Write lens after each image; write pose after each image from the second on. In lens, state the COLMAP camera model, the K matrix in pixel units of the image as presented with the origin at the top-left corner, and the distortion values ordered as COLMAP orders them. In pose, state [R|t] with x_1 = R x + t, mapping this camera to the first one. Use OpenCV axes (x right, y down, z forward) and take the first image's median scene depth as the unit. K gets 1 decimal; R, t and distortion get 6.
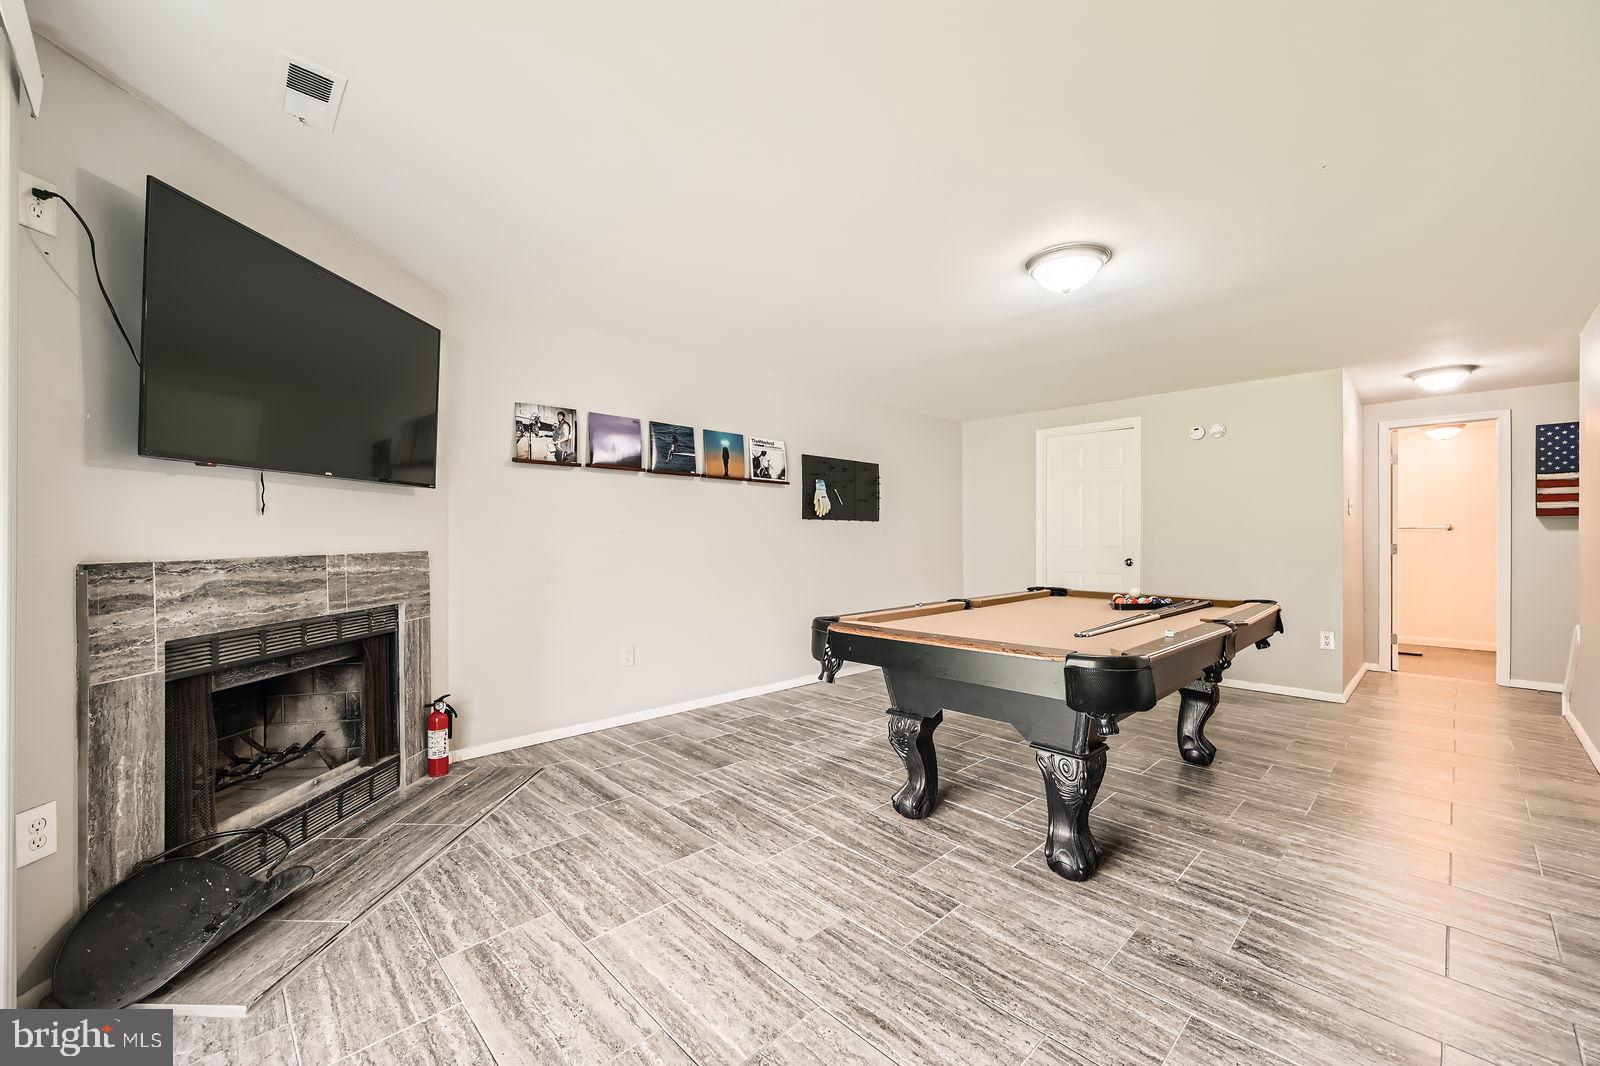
lens RADIAL K [[654.2, 0, 792.7], [0, 654.2, 541.0], [0, 0, 1]] dist [0.002524, 0.000438]
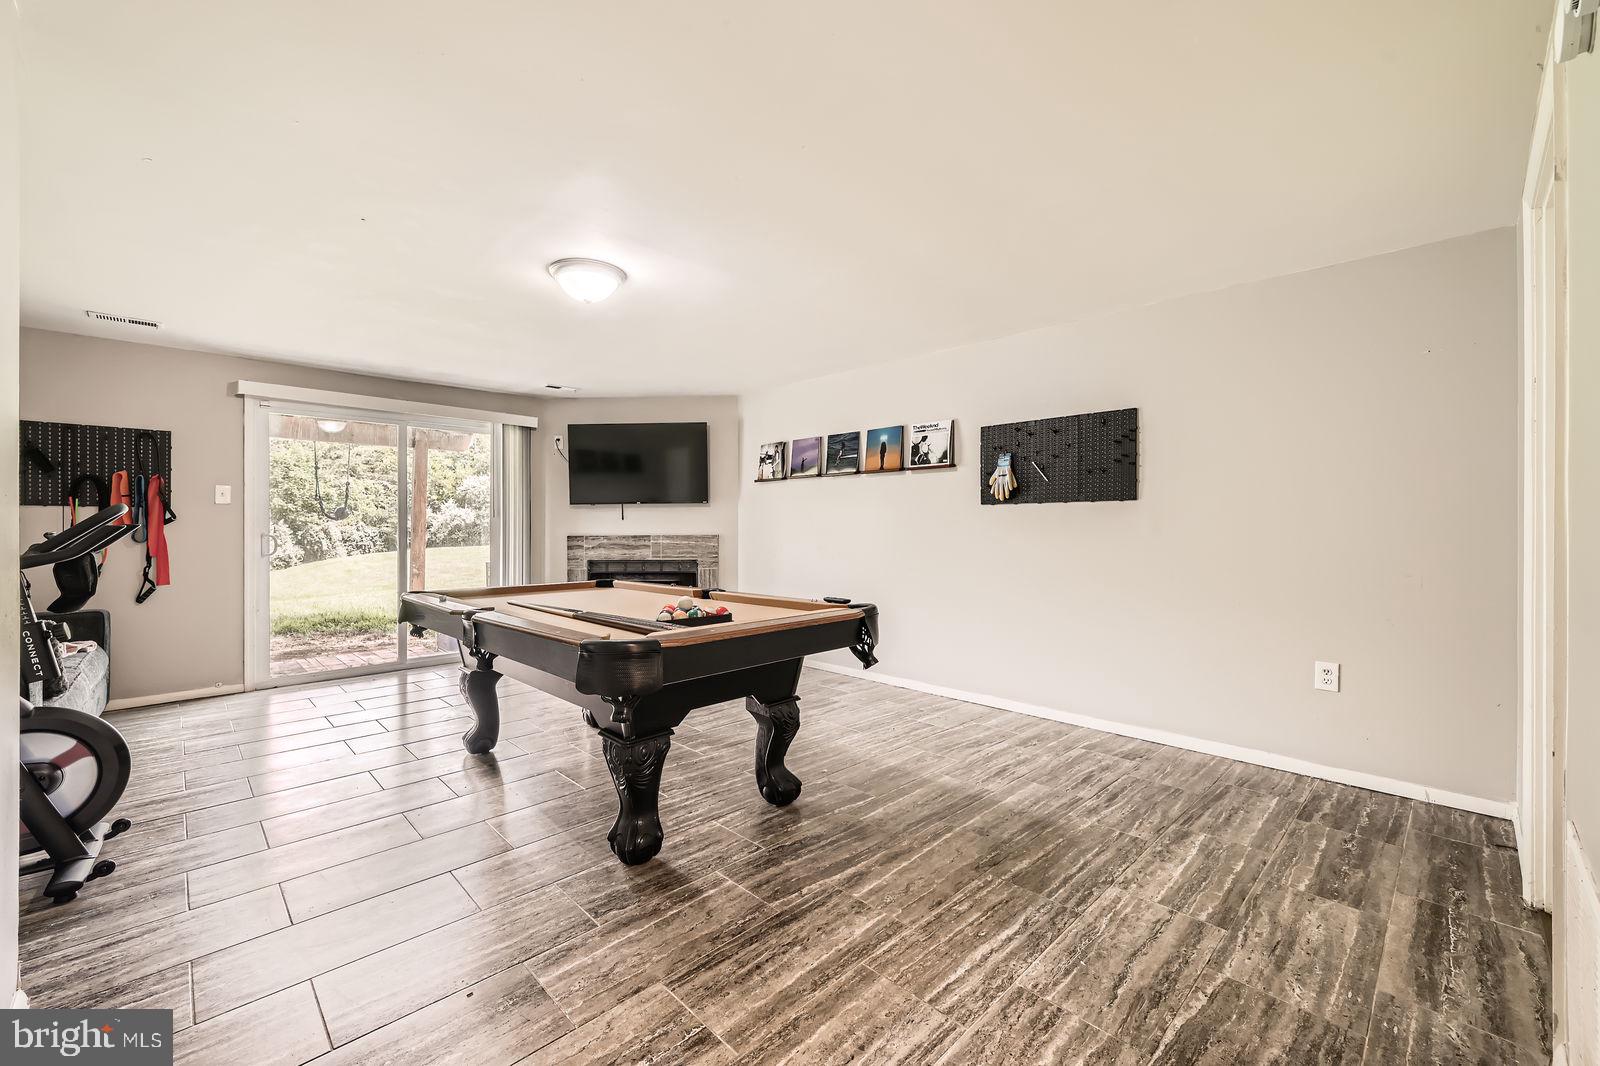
lens RADIAL K [[654.2, 0, 792.7], [0, 654.2, 527.6], [0, 0, 1]] dist [0.002524, 0.000438]
pose [[-0.010571, -0.003833, -0.999937, 0.977730], [-0.004297, 0.999984, -0.003788, -0.000172], [0.999935, 0.004257, -0.010587, 0.881900]]
